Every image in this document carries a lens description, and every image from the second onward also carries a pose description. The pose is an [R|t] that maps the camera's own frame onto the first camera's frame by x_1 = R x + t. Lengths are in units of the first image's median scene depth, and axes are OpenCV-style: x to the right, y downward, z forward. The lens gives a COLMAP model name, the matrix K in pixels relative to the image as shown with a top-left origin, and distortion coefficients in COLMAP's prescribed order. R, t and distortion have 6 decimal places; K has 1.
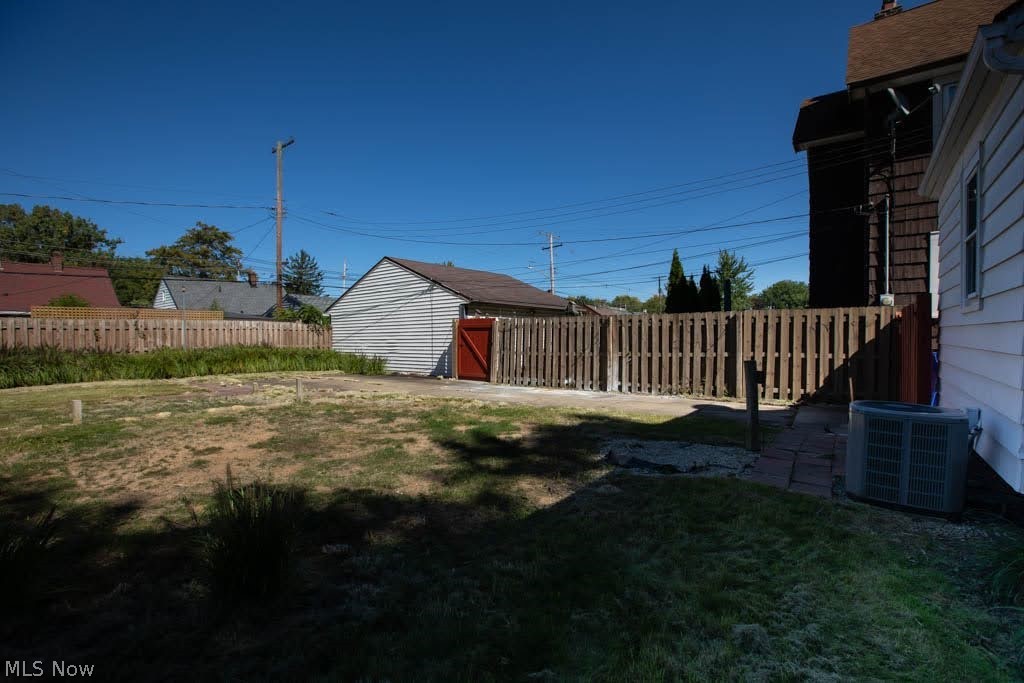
lens RADIAL K [[466.1, 0, 515.5], [0, 466.1, 349.3], [0, 0, 1]] dist [-0.031651, 0.000466]
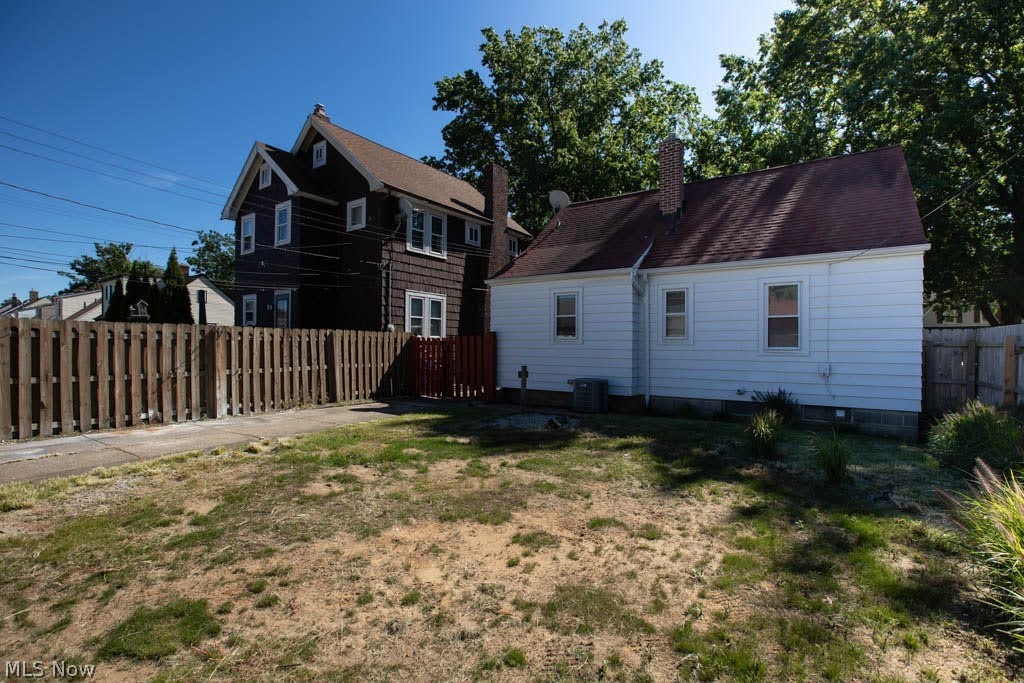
lens RADIAL K [[466.1, 0, 515.5], [0, 466.1, 349.3], [0, 0, 1]] dist [-0.031651, 0.000466]
pose [[-0.008398, 0.010588, 0.999909, -0.671309], [0.040017, 0.999146, -0.010244, -0.001744], [-0.999164, 0.039927, -0.008815, 0.511485]]
